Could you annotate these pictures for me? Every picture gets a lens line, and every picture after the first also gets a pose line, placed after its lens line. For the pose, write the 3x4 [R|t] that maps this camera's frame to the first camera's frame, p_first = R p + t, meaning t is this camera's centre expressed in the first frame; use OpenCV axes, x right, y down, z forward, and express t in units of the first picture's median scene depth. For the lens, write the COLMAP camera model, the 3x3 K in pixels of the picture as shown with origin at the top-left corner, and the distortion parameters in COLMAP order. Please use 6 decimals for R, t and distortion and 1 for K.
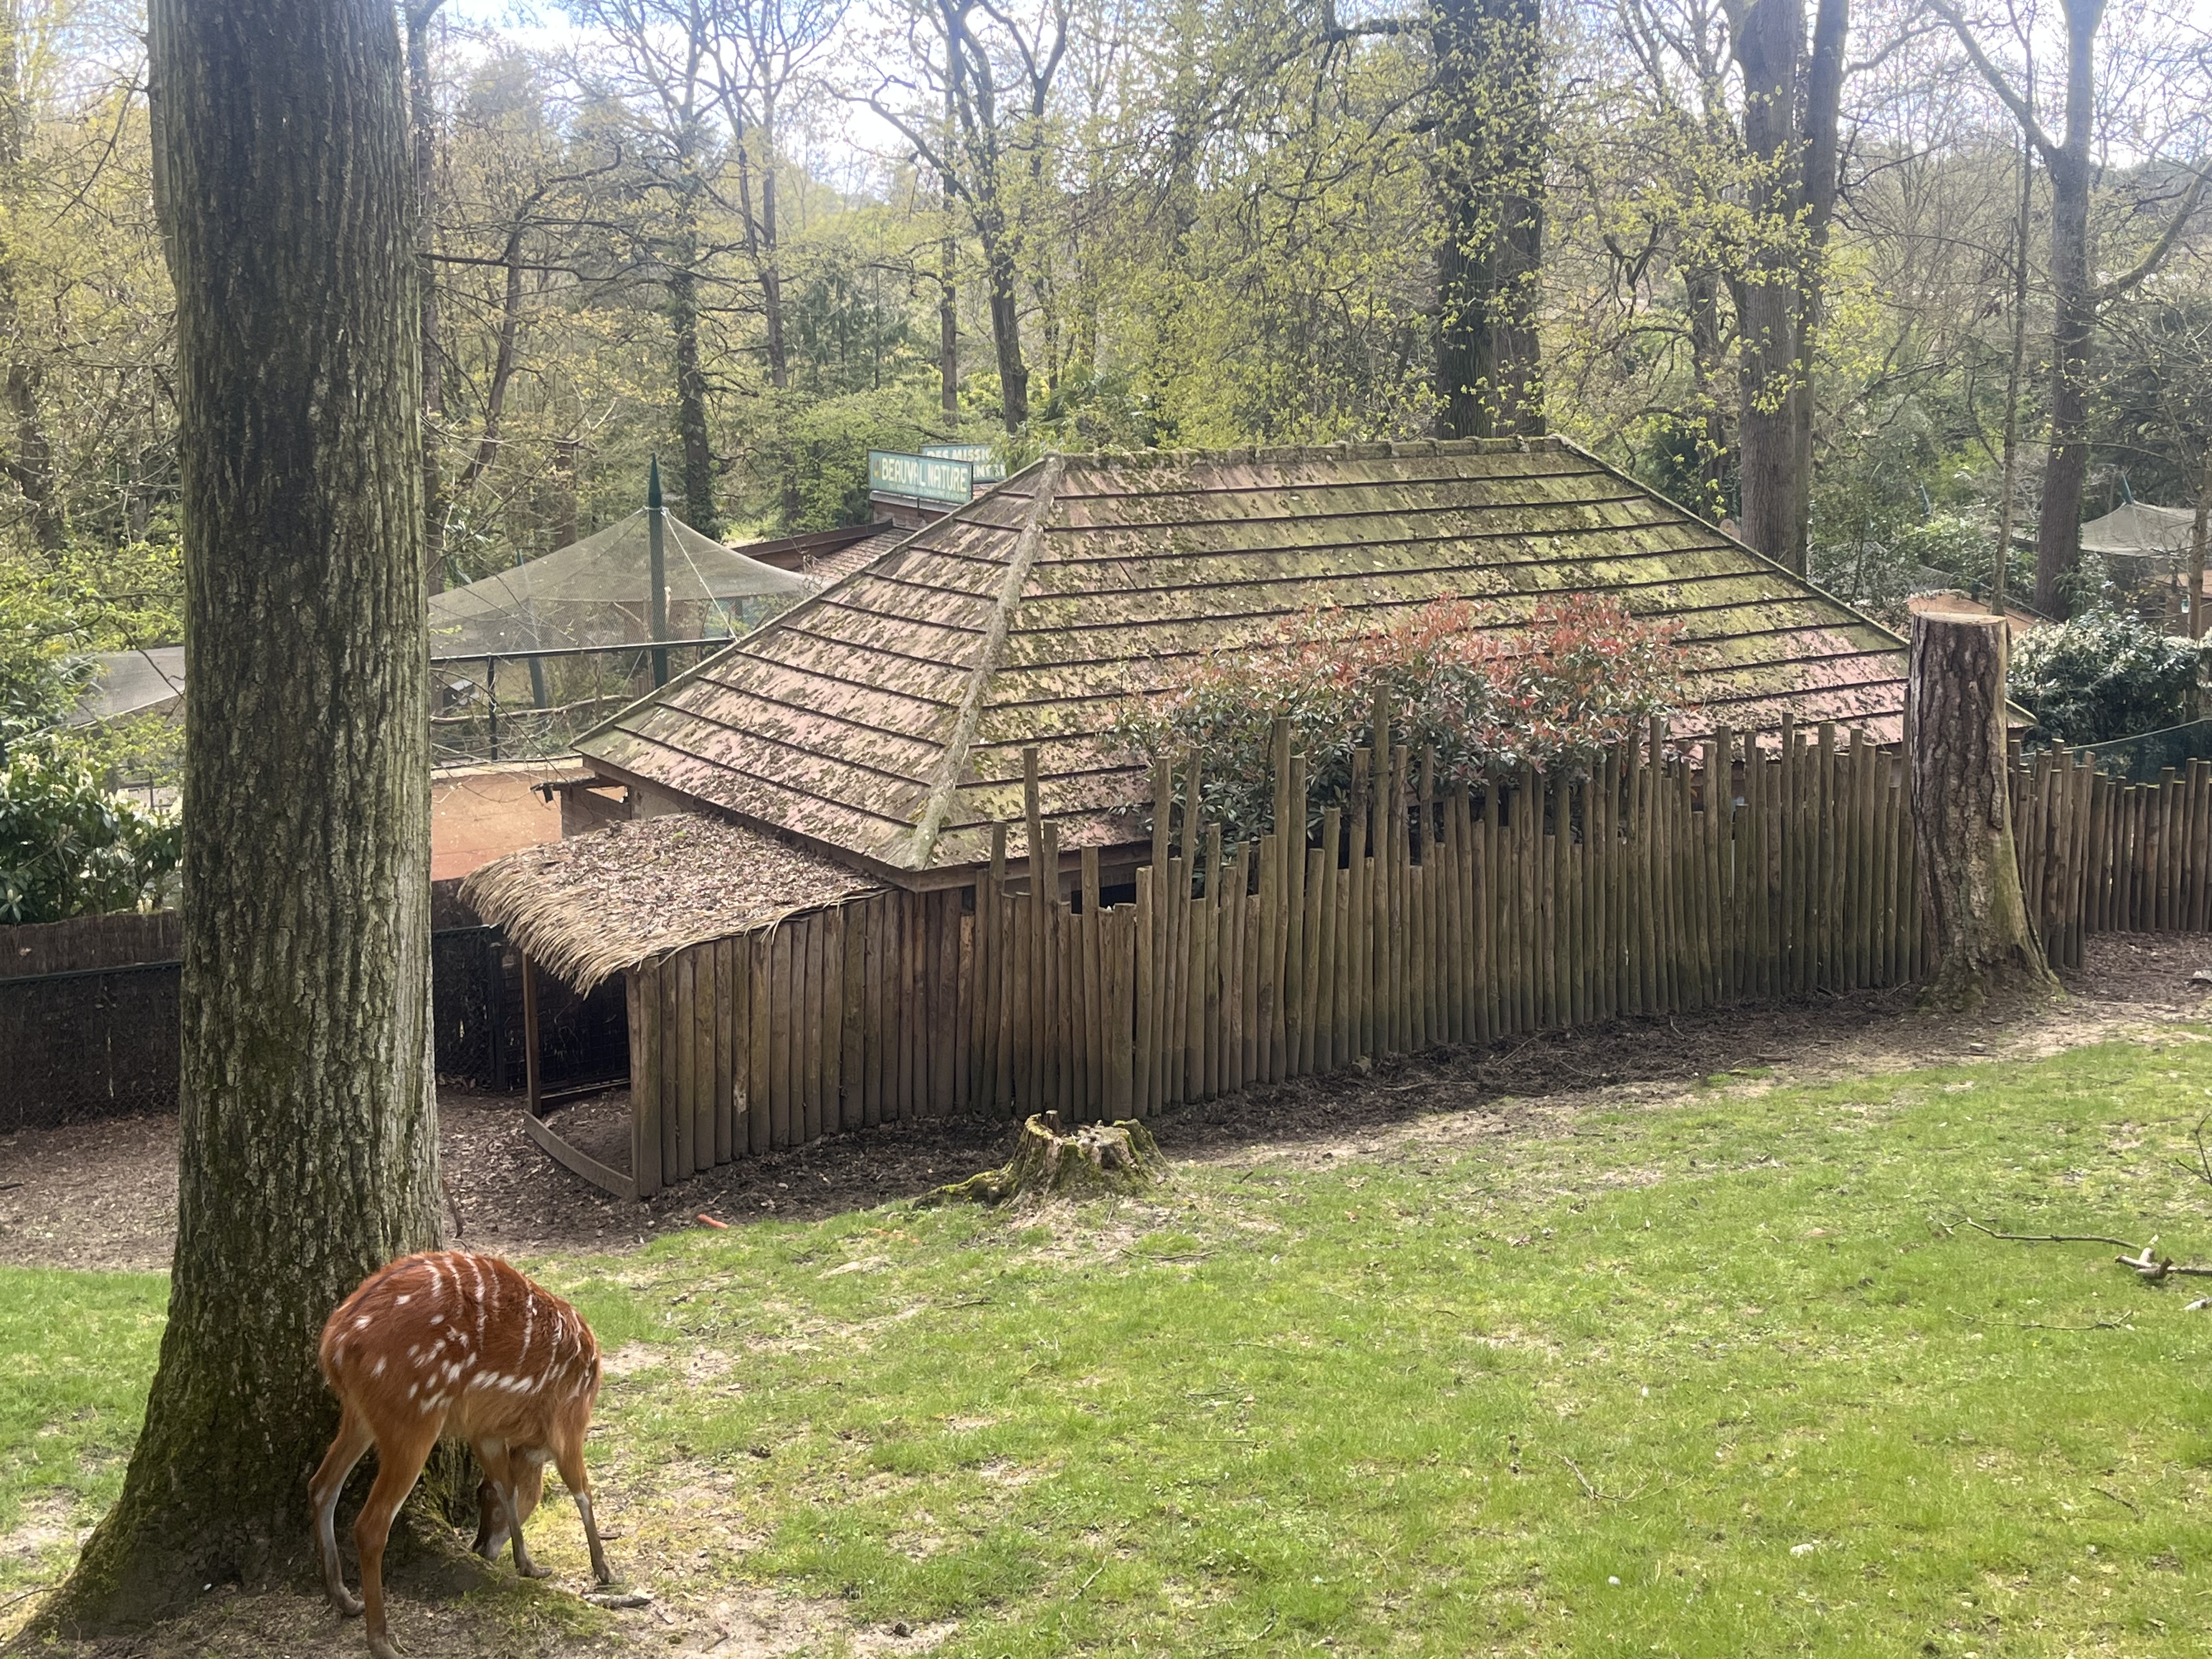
lens RADIAL K [[2496.4, 0, 1113.9], [0, 2496.4, 811.5], [0, 0, 1]] dist [0.137425, -0.382071]
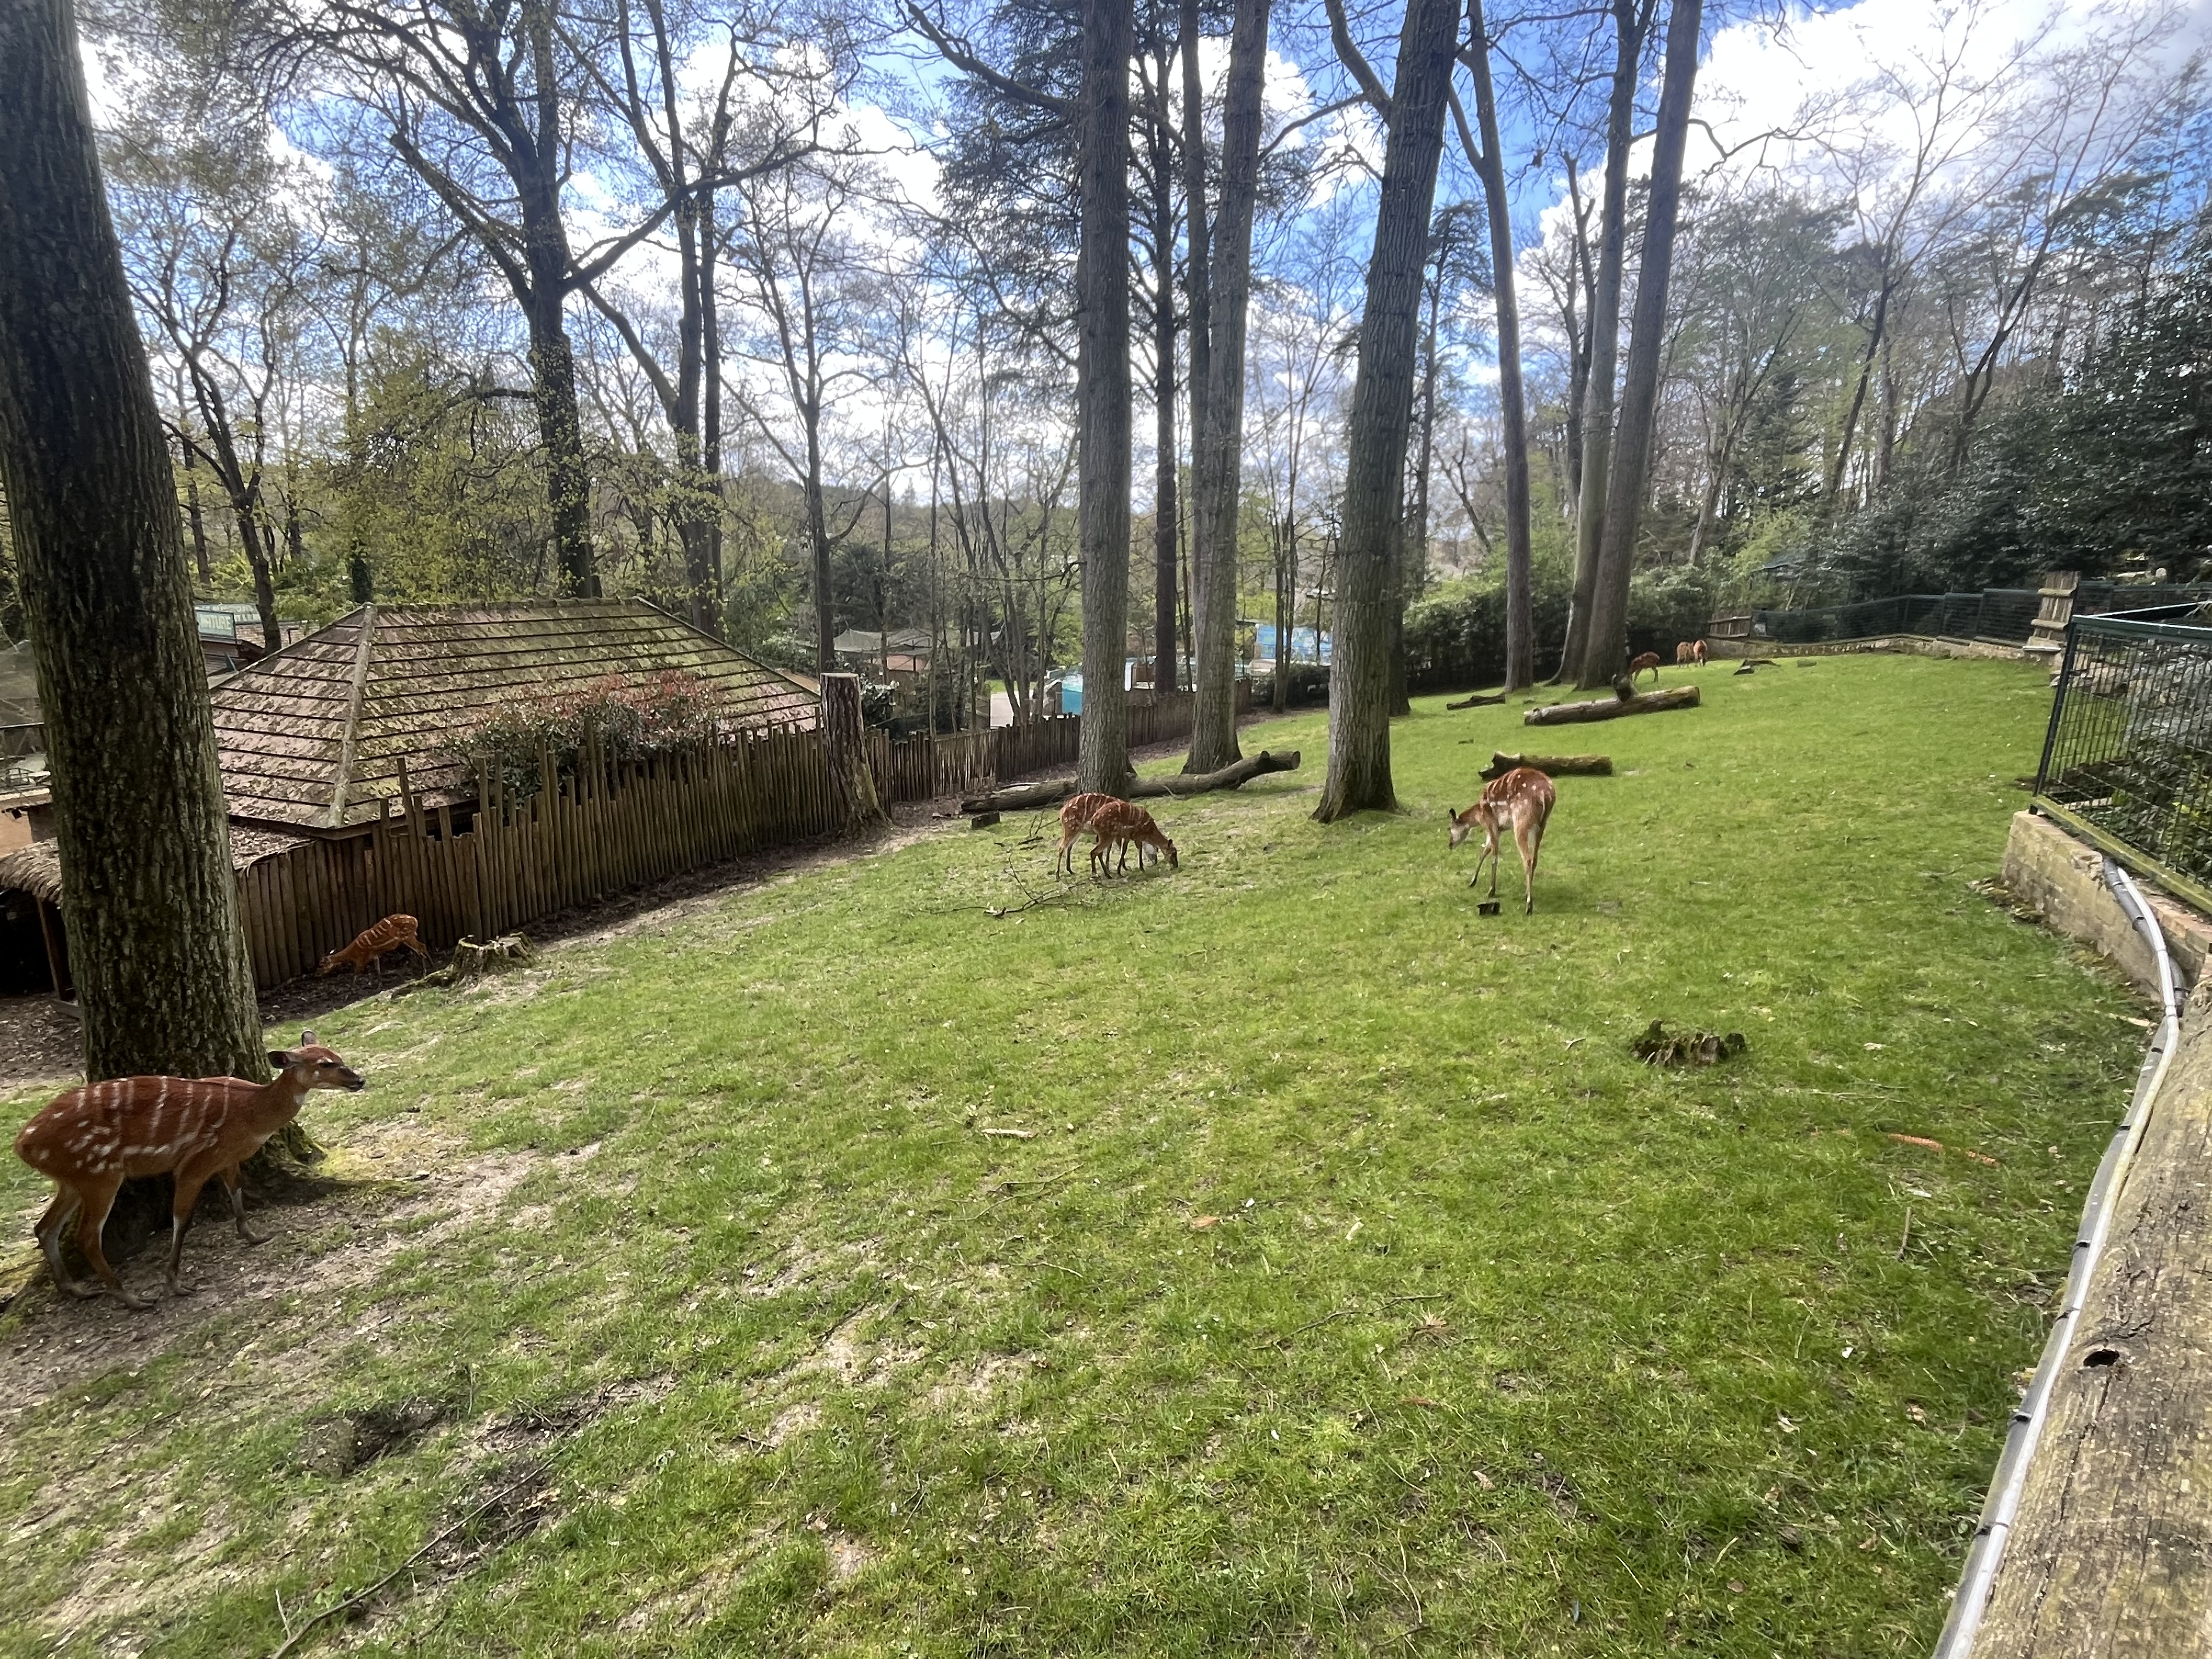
lens RADIAL K [[1112.4, 0, 1106.0], [0, 1112.4, 829.5], [0, 0, 1]] dist [-0.000909, -0.000162]
pose [[0.813243, -0.114025, 0.570644, -0.077113], [0.083234, 0.993325, 0.079864, 0.005489], [-0.575942, -0.017452, 0.817305, -0.008168]]
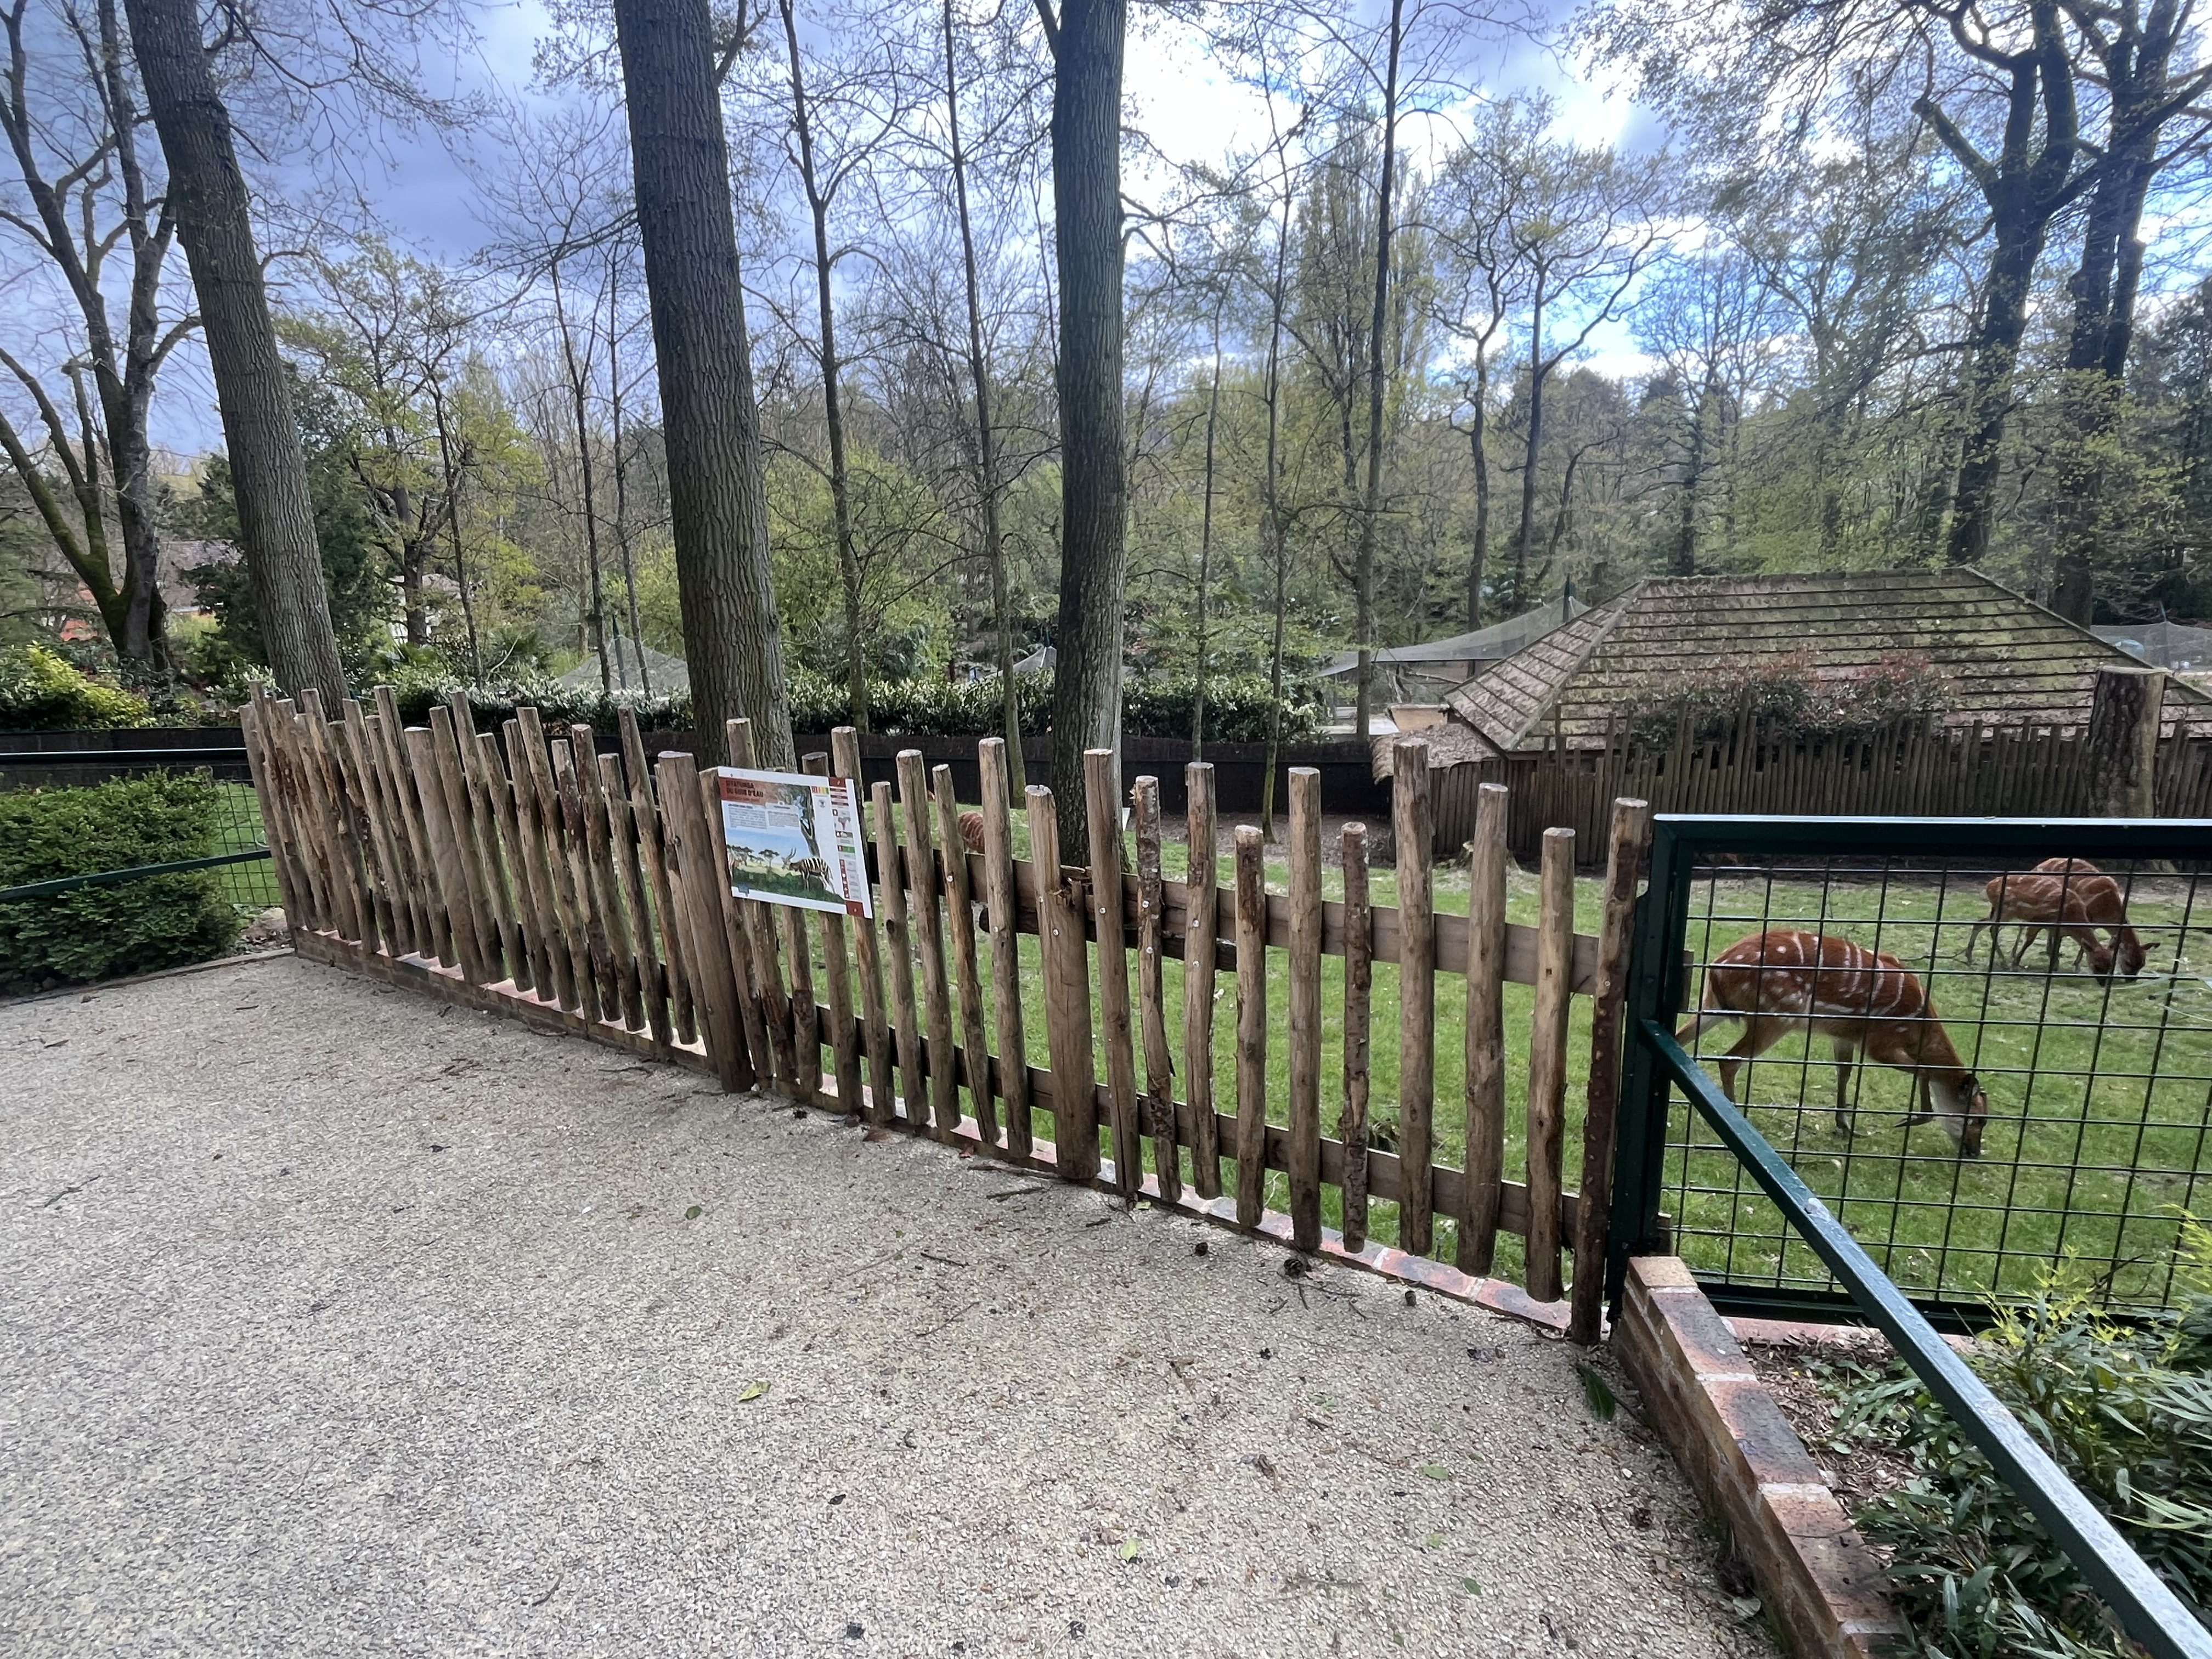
lens RADIAL K [[1112.4, 0, 1106.0], [0, 1112.4, 829.5], [0, 0, 1]] dist [-0.000909, -0.000162]
pose [[0.772934, 0.136161, -0.619704, 0.281345], [-0.077312, 0.989636, 0.121014, -0.001880], [0.629758, -0.045625, 0.775450, -0.112357]]
